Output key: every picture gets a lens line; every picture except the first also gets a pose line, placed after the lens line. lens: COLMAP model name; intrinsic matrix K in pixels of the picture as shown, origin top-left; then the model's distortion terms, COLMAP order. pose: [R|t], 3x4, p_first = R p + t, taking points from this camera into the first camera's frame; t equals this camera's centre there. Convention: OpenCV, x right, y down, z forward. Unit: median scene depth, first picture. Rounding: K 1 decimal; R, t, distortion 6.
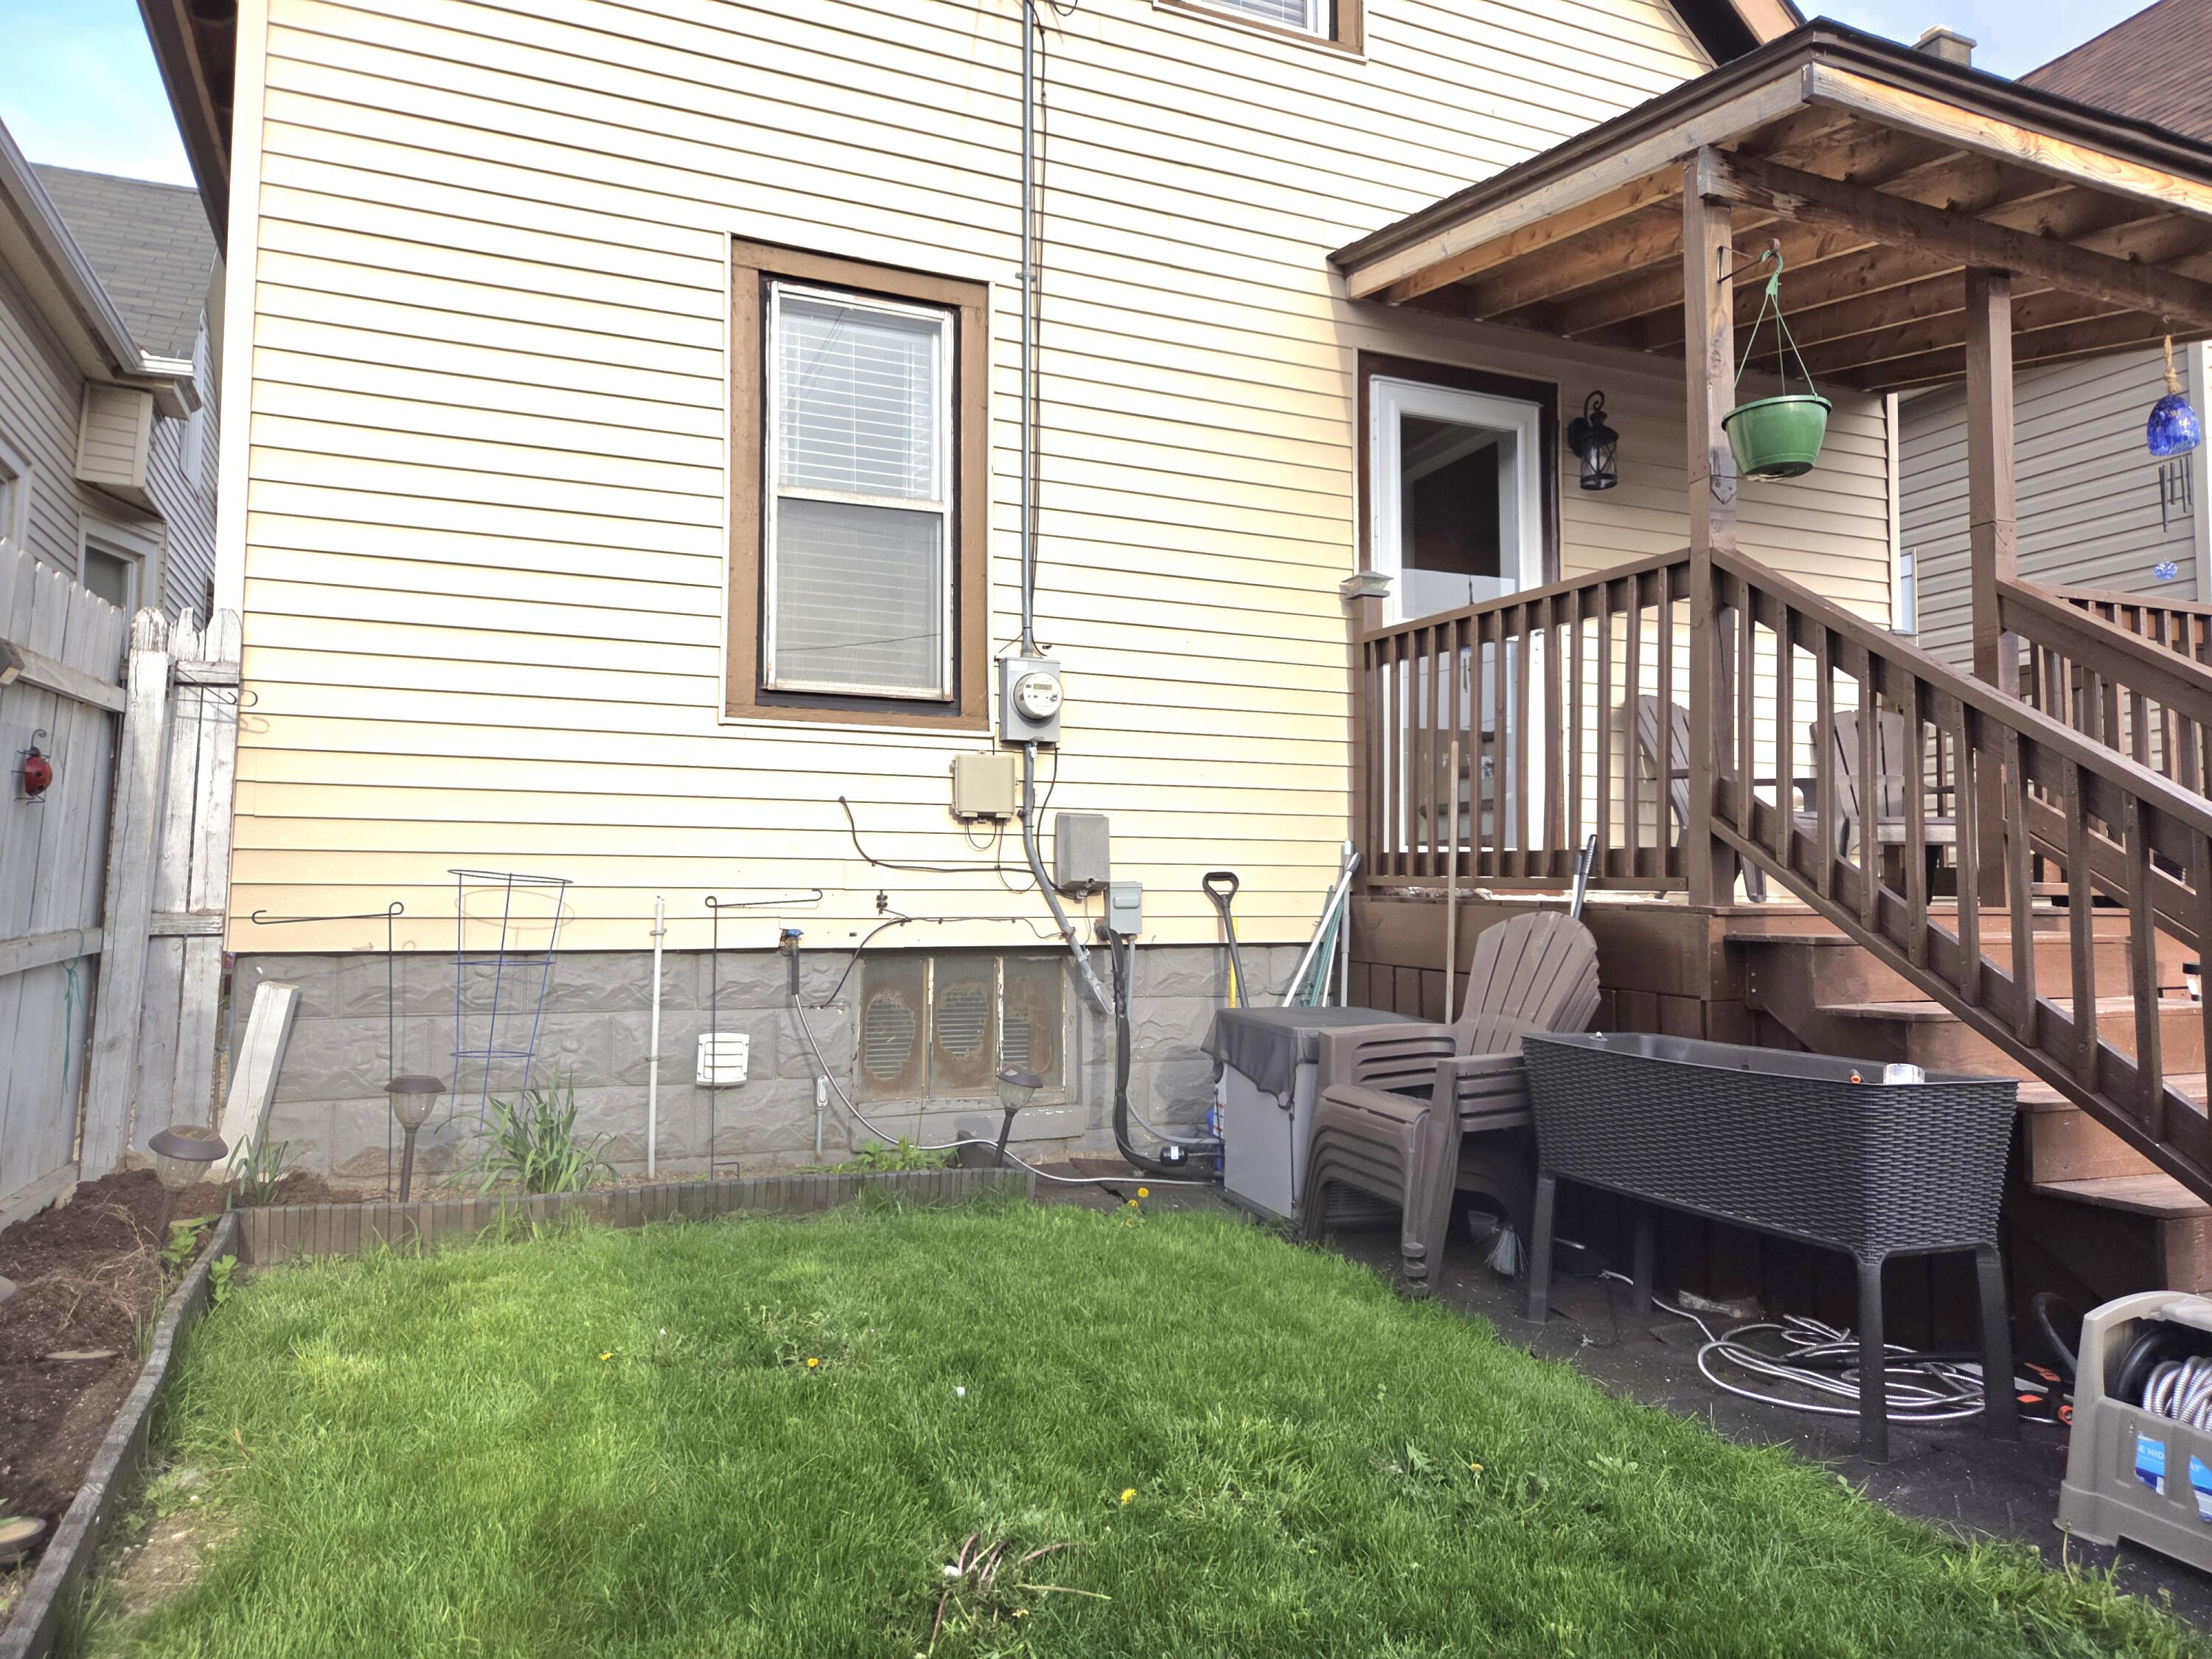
lens RADIAL K [[1451.9, 0, 1127.8], [0, 1451.9, 829.7], [0, 0, 1]] dist [0.058809, -0.052842]
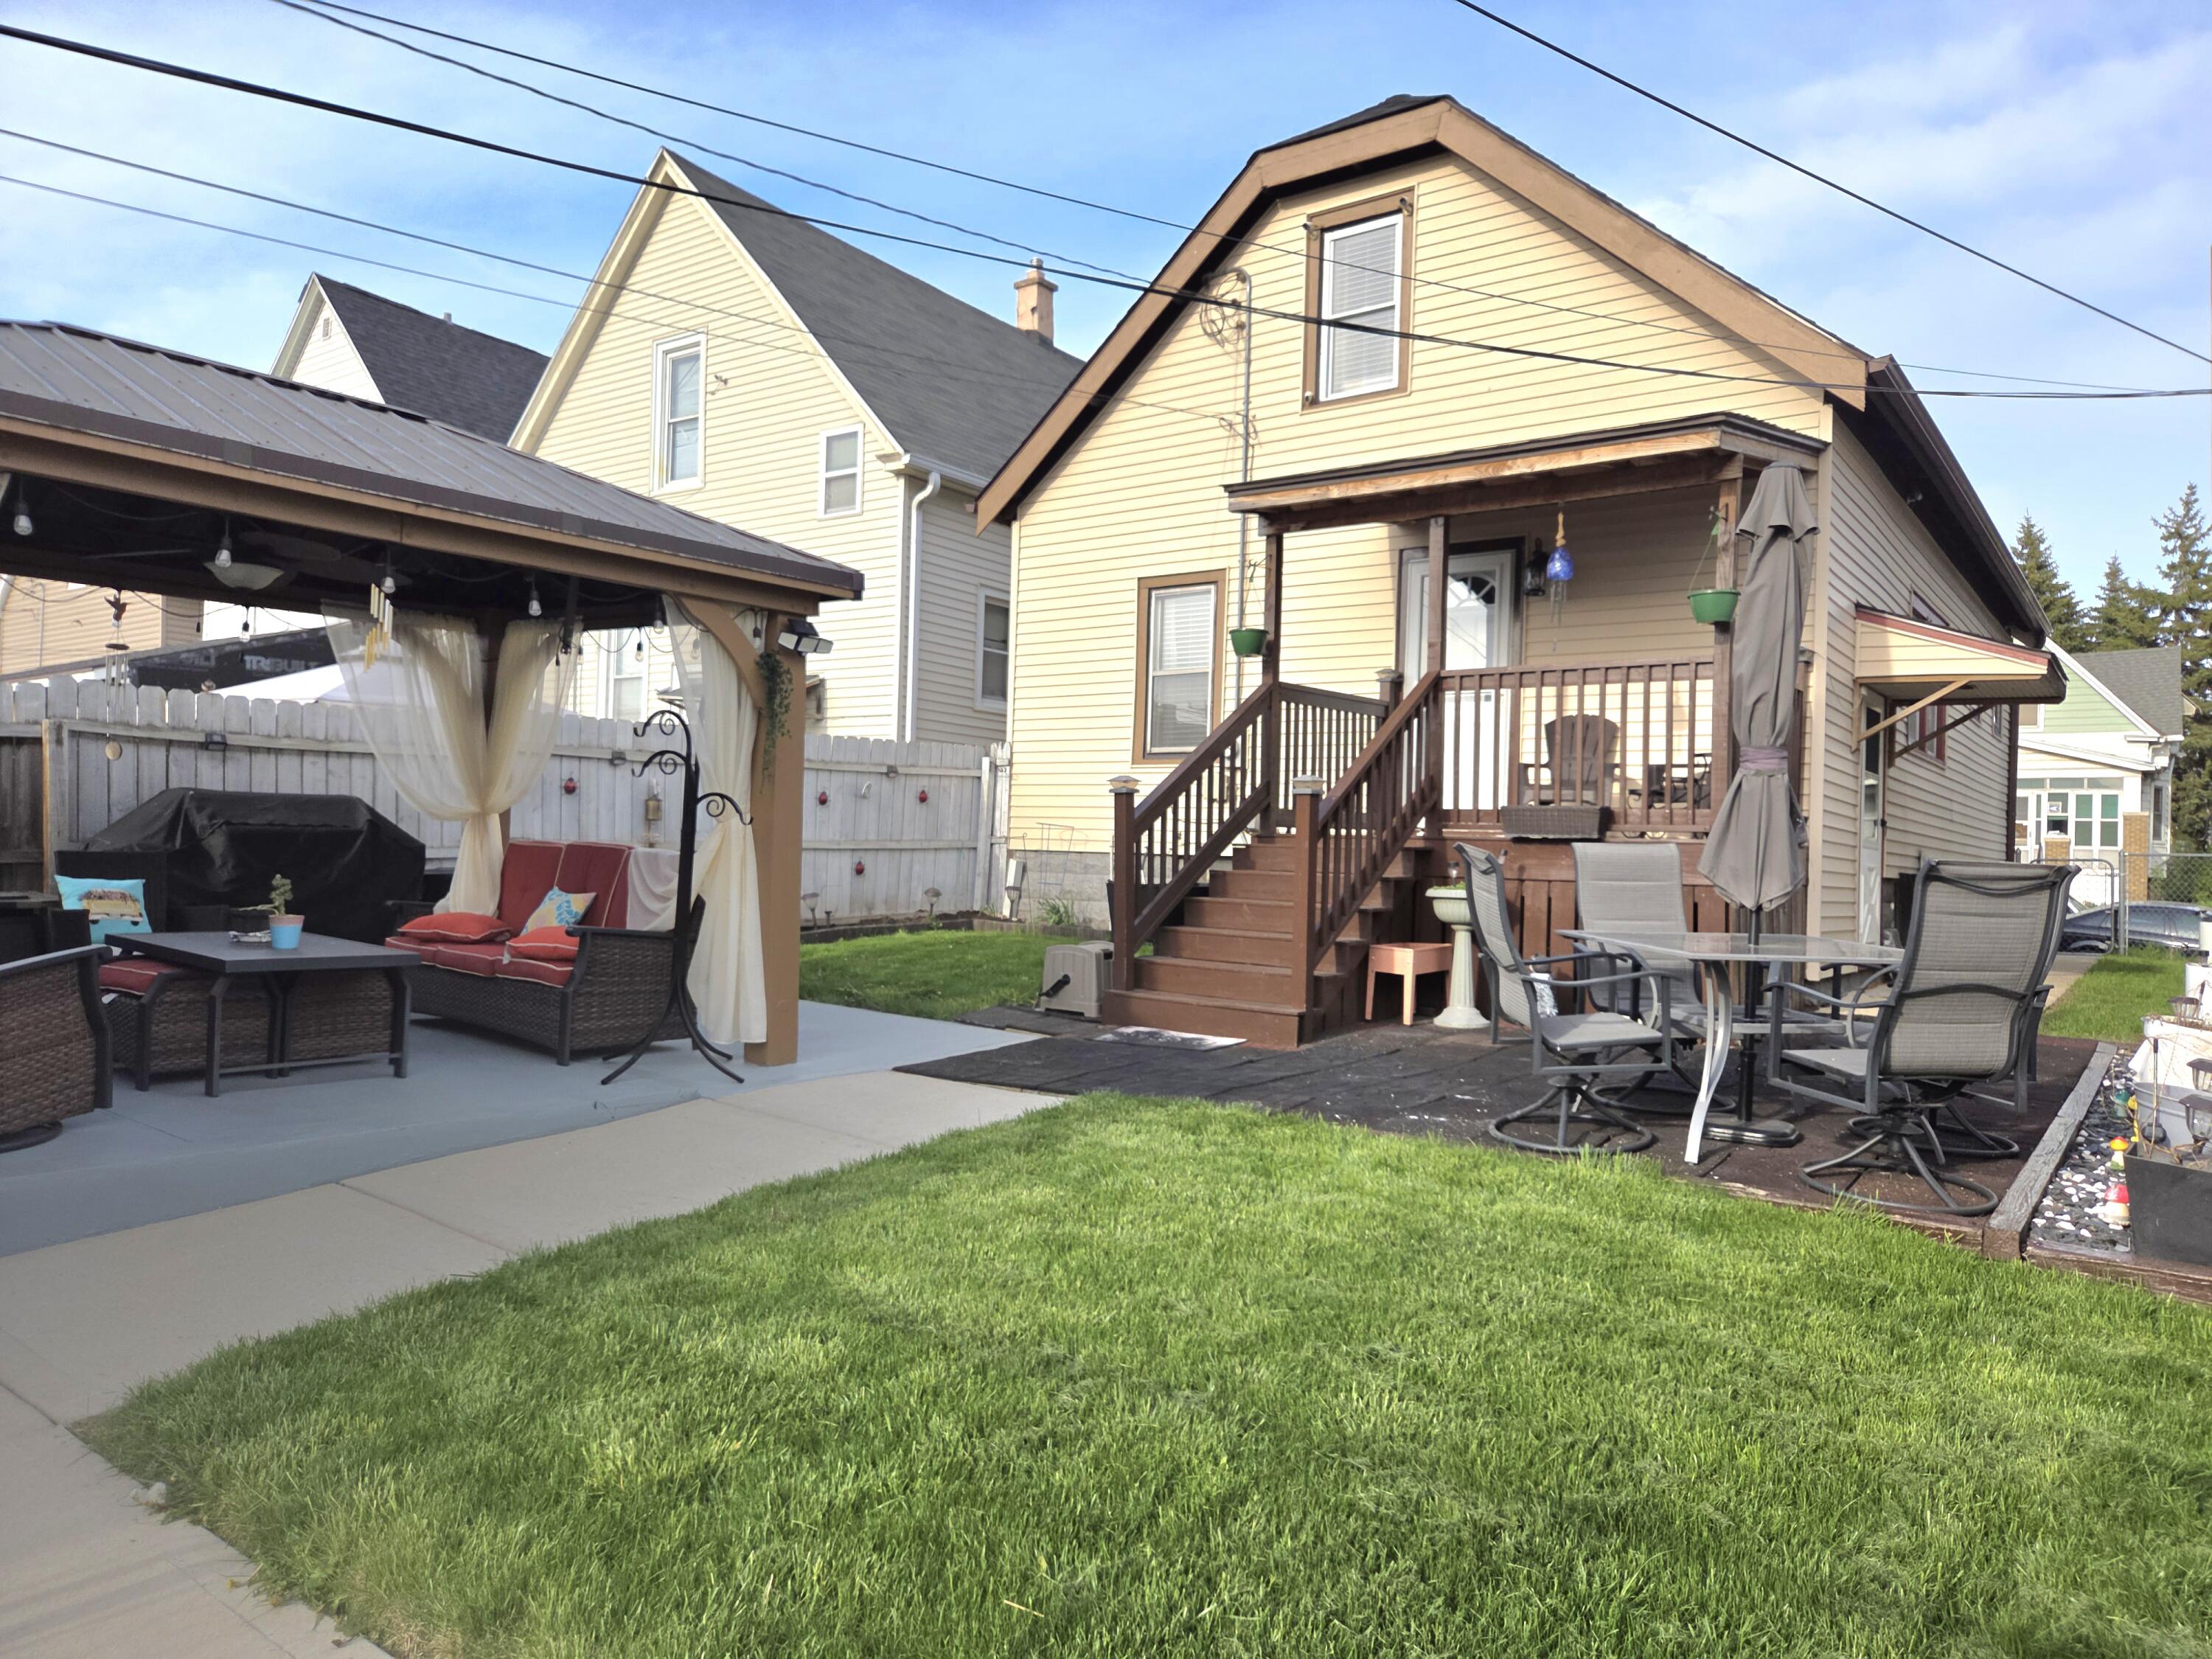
lens RADIAL K [[1451.9, 0, 1127.8], [0, 1451.9, 829.7], [0, 0, 1]] dist [0.058809, -0.052842]
pose [[0.506747, -0.004784, -0.862082, 2.022425], [0.012142, 0.999925, 0.001588, 0.035901], [0.862009, -0.011272, 0.506767, -0.336538]]
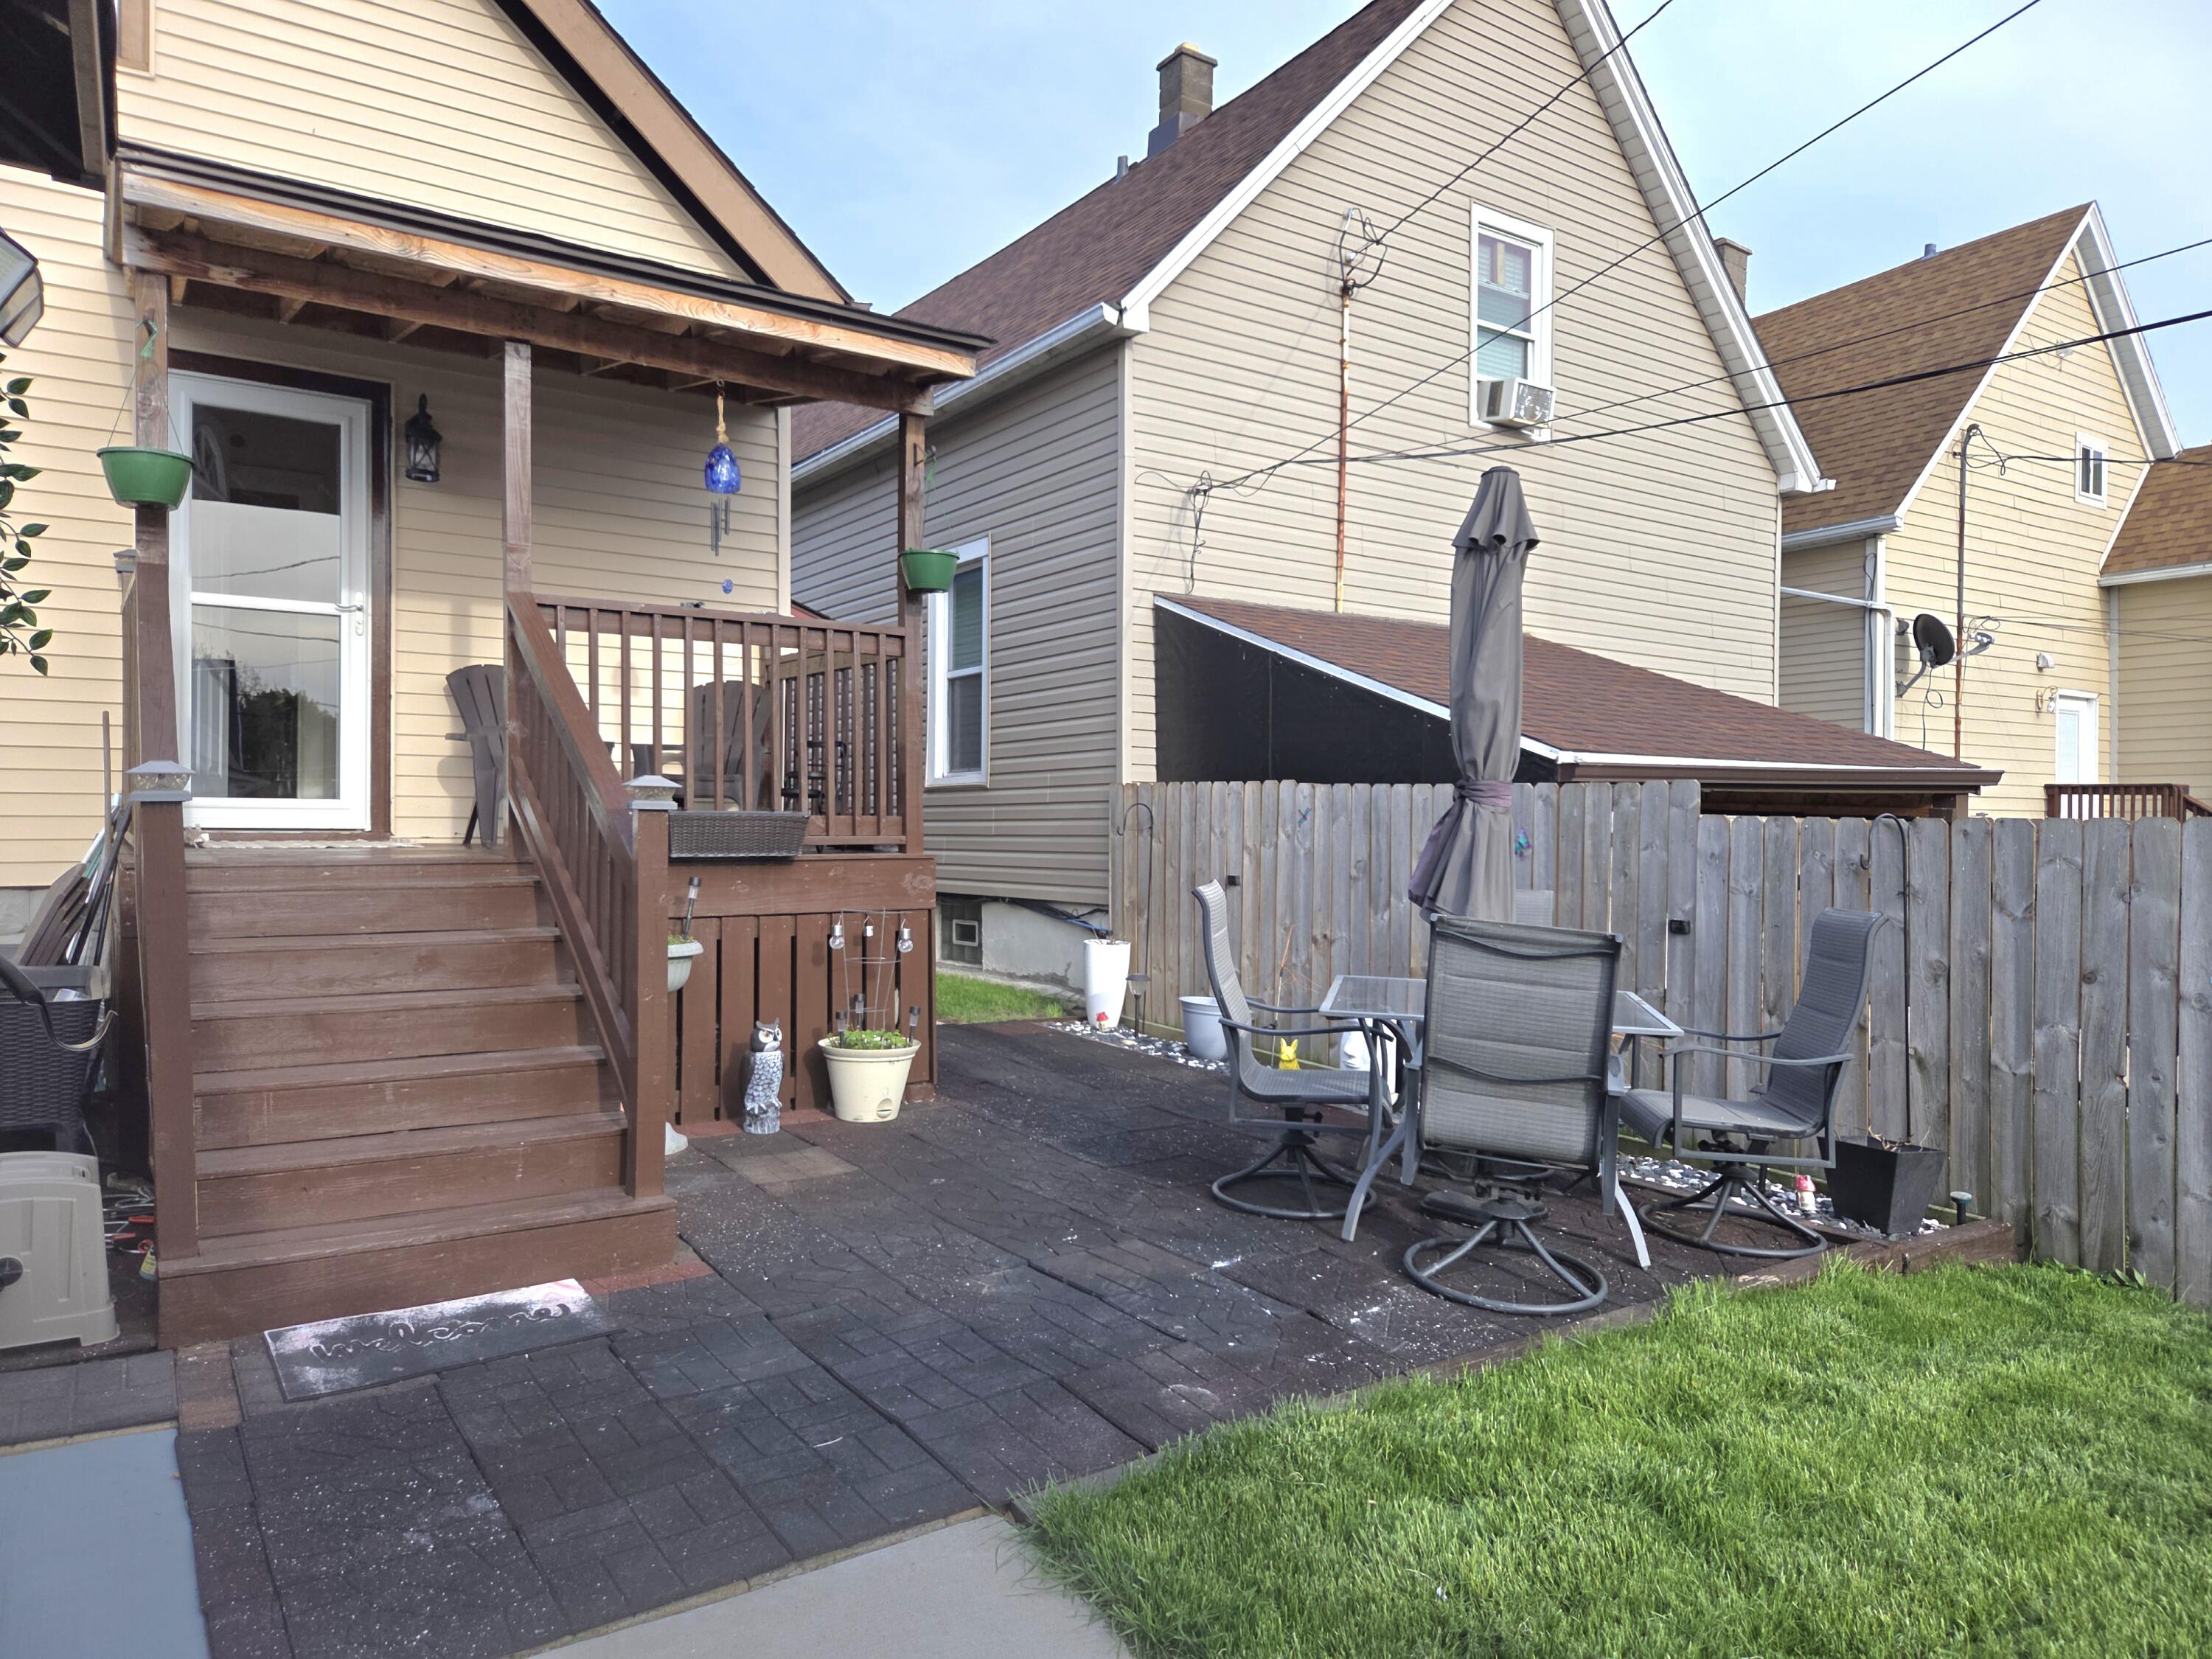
lens RADIAL K [[1495.0, 0, 1071.9], [0, 1495.0, 813.6], [0, 0, 1]] dist [0.050614, -0.046039]
pose [[0.981071, 0.003689, 0.193613, 0.777490], [-0.010501, 0.999361, 0.034169, -0.028623], [-0.193364, -0.035556, 0.980483, -0.326709]]
